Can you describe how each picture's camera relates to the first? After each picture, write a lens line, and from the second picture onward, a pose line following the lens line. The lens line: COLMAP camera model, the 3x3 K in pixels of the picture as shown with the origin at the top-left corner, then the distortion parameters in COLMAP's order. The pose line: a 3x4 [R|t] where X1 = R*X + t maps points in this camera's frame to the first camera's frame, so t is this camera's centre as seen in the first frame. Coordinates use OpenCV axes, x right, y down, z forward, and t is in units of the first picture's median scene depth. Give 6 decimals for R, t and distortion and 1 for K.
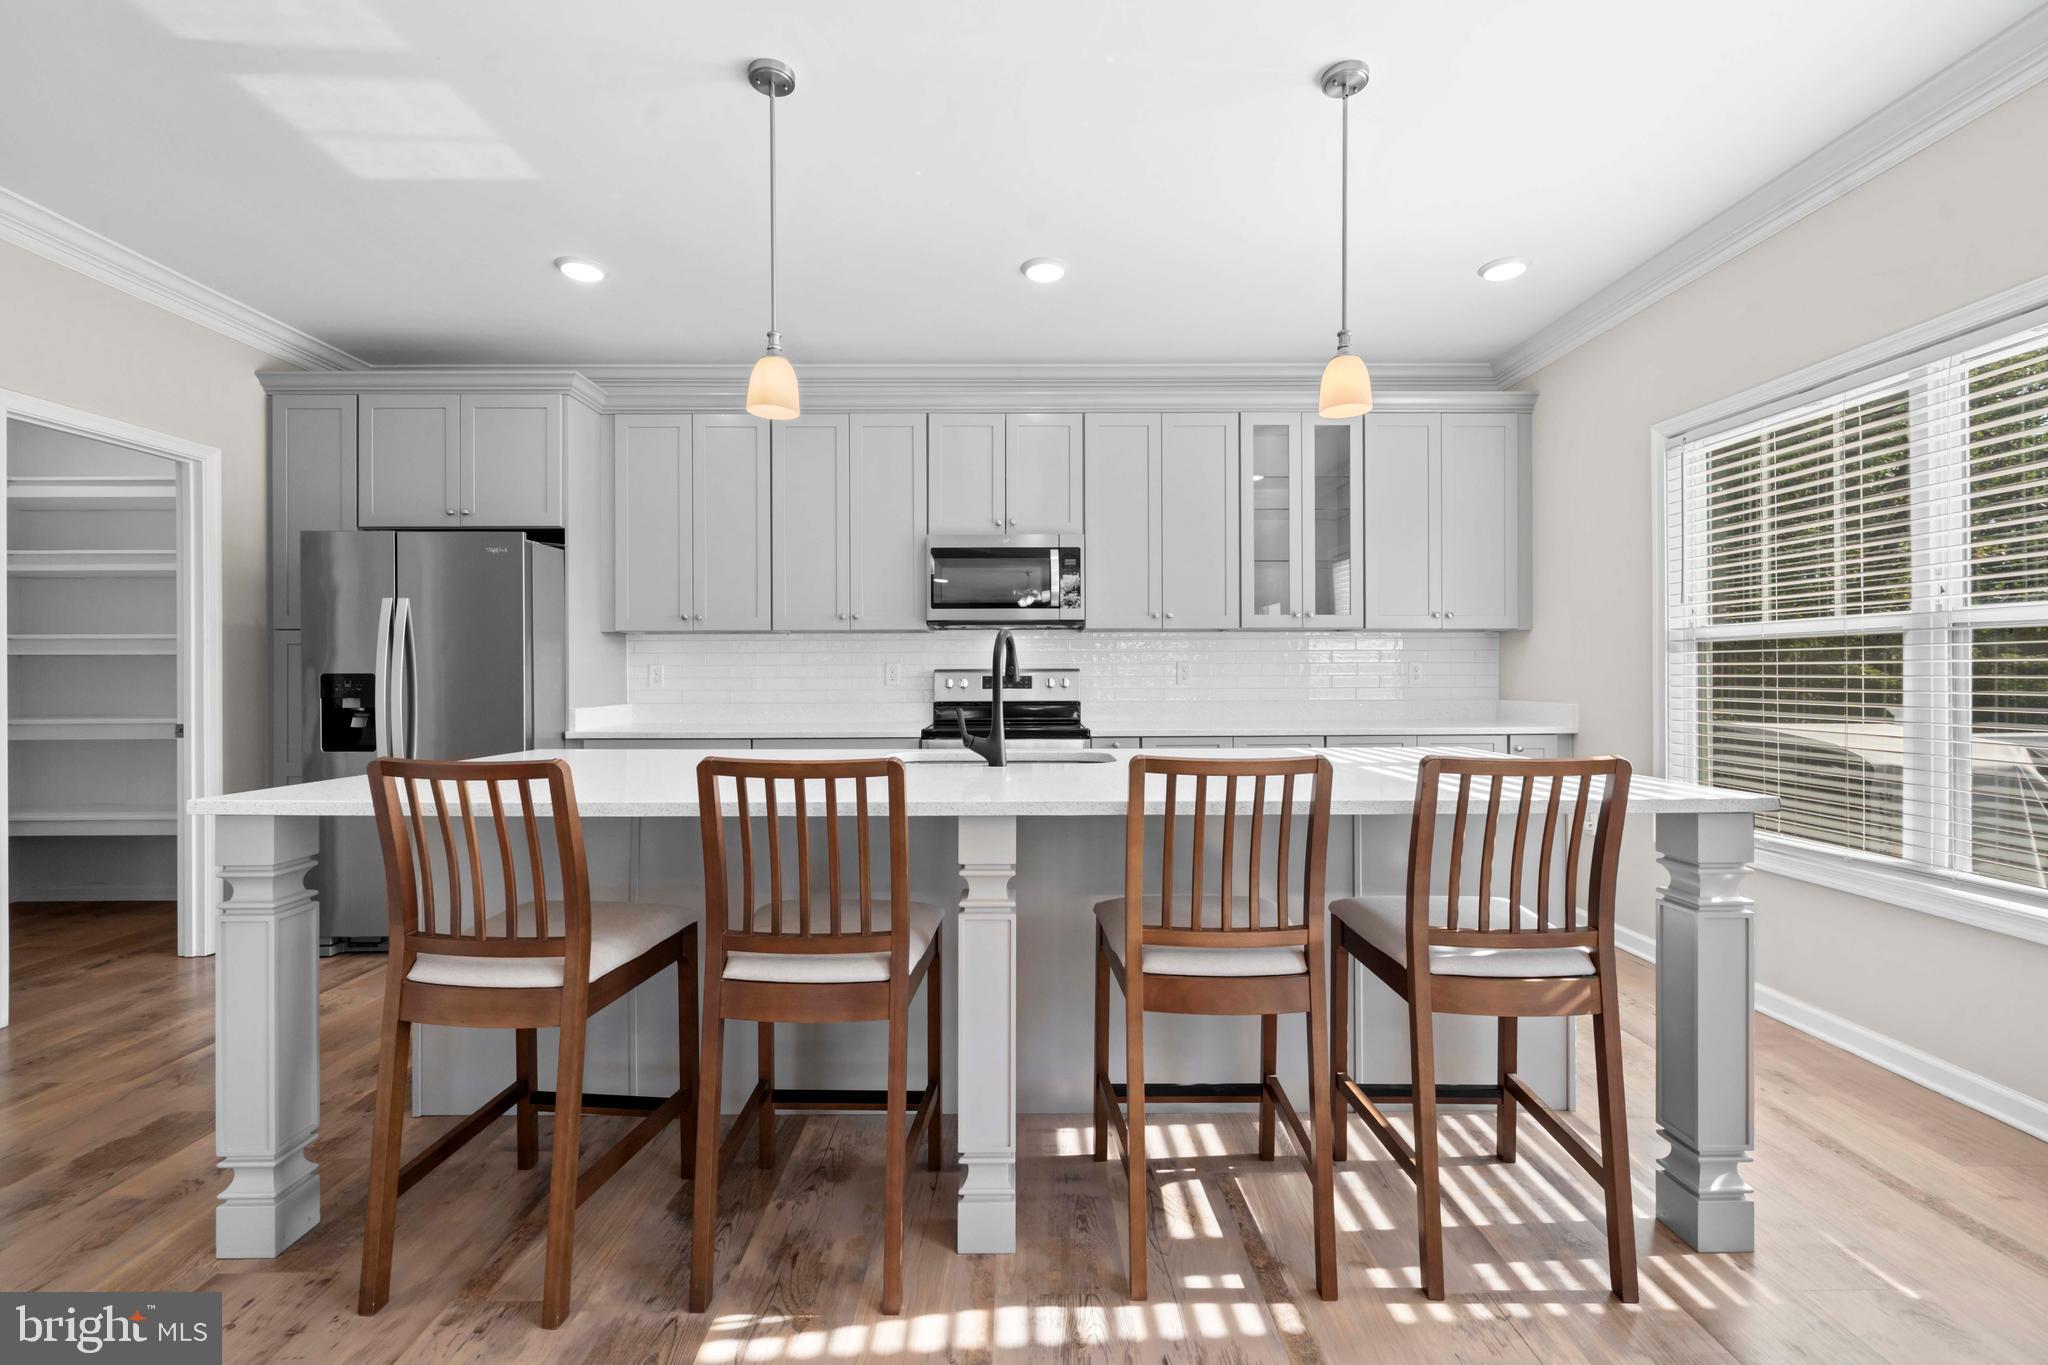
lens RADIAL K [[898.7, 0, 1022.4], [0, 898.7, 662.2], [0, 0, 1]] dist [-0.001512, -0.000341]
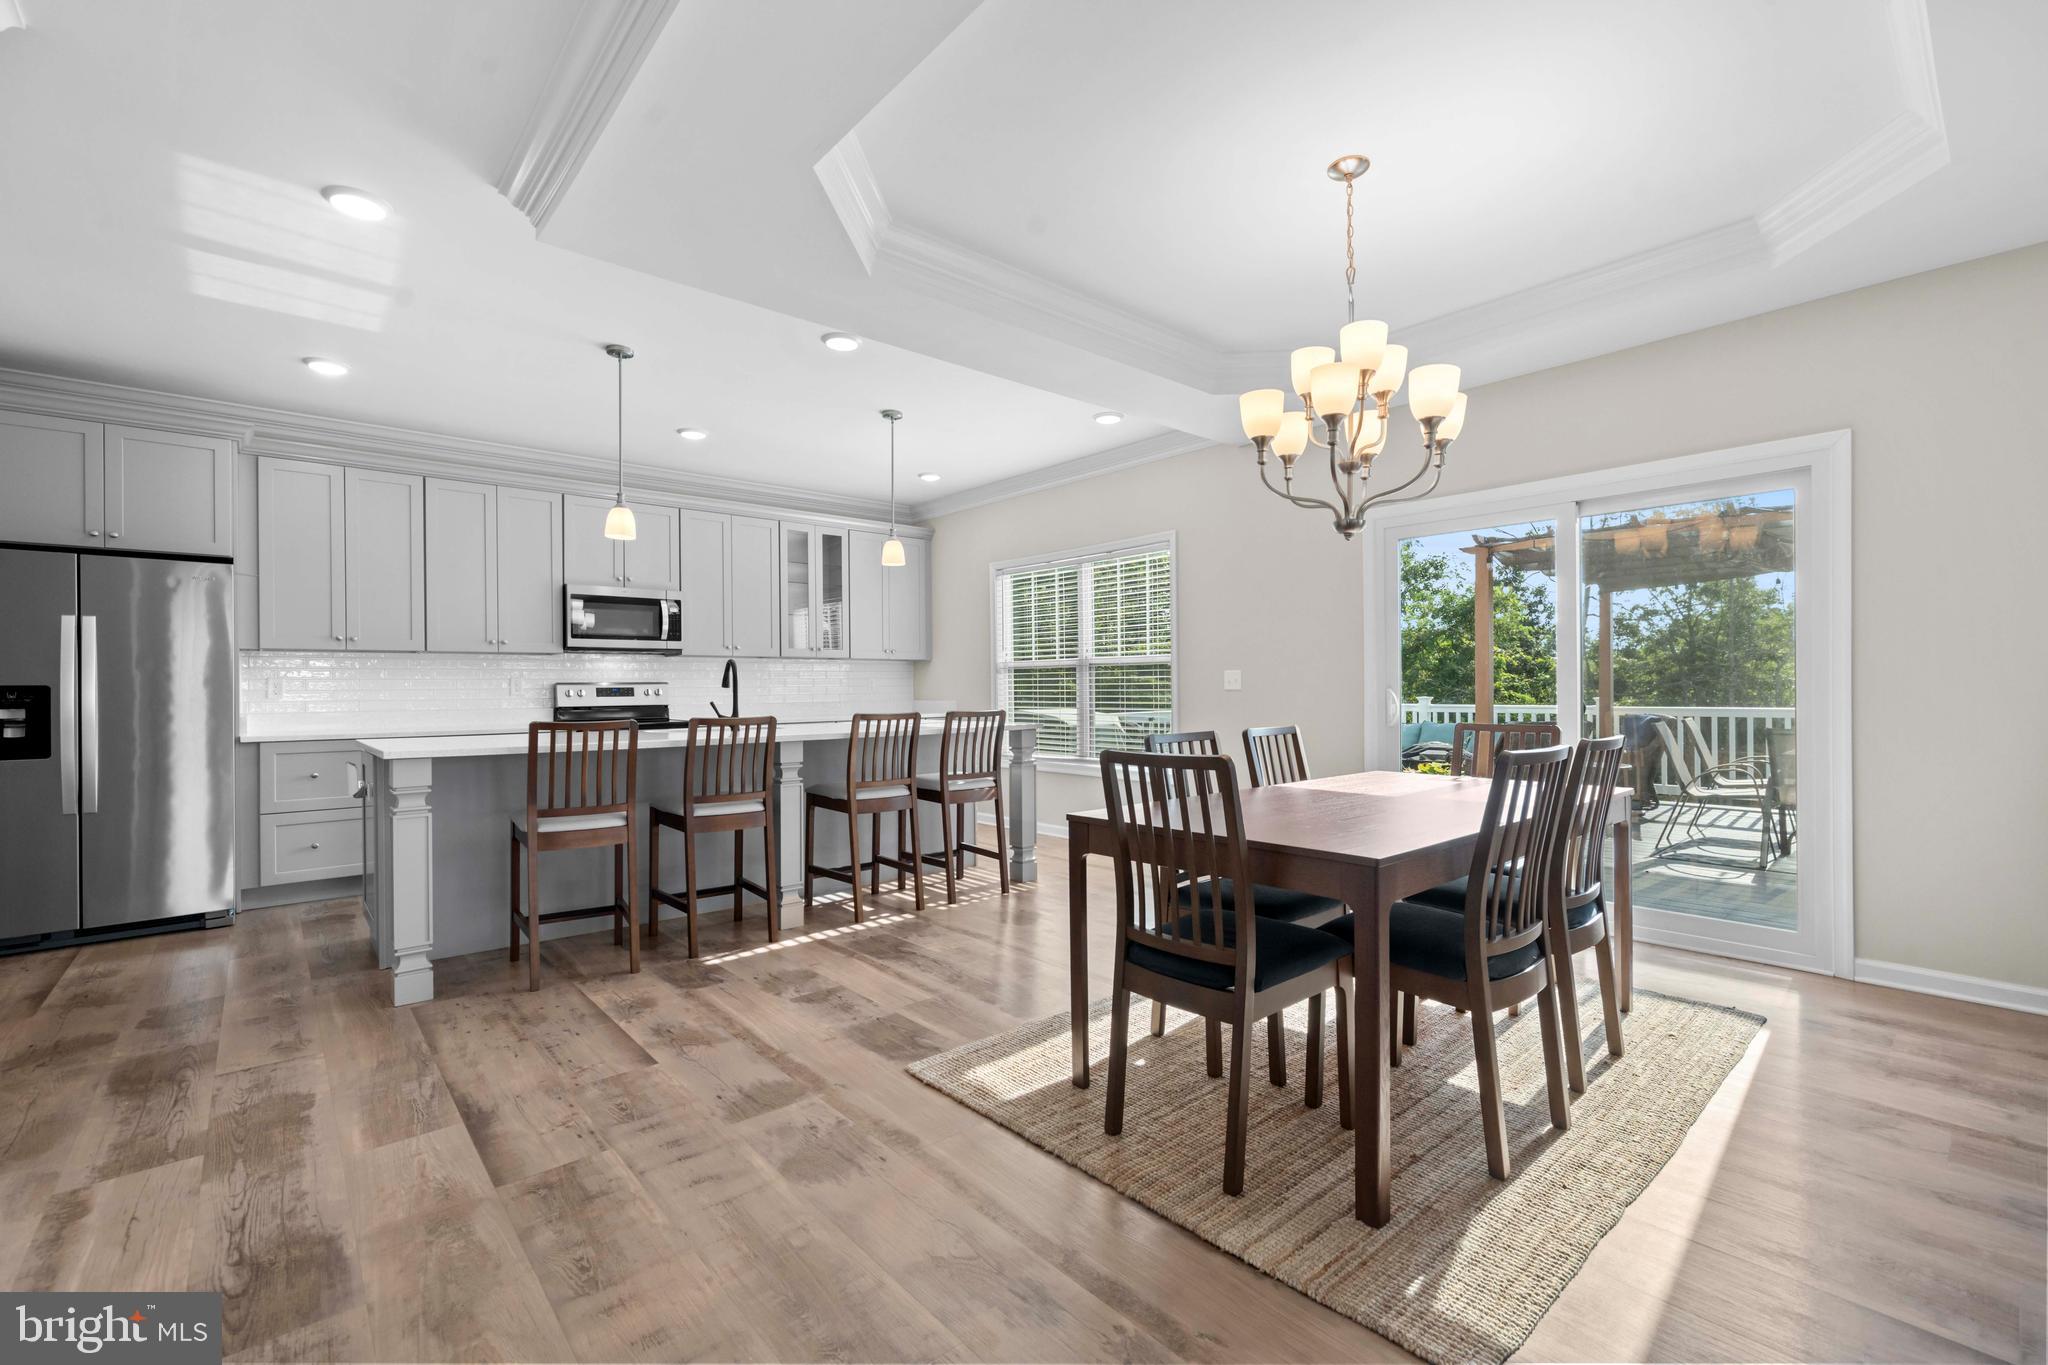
lens RADIAL K [[879.0, 0, 1030.6], [0, 879.0, 687.4], [0, 0, 1]] dist [-0.001861, -0.000102]
pose [[0.758822, -0.003357, 0.651289, -0.677730], [-0.002423, 0.999965, 0.007978, 0.004858], [-0.651294, -0.007632, 0.758787, -0.736989]]
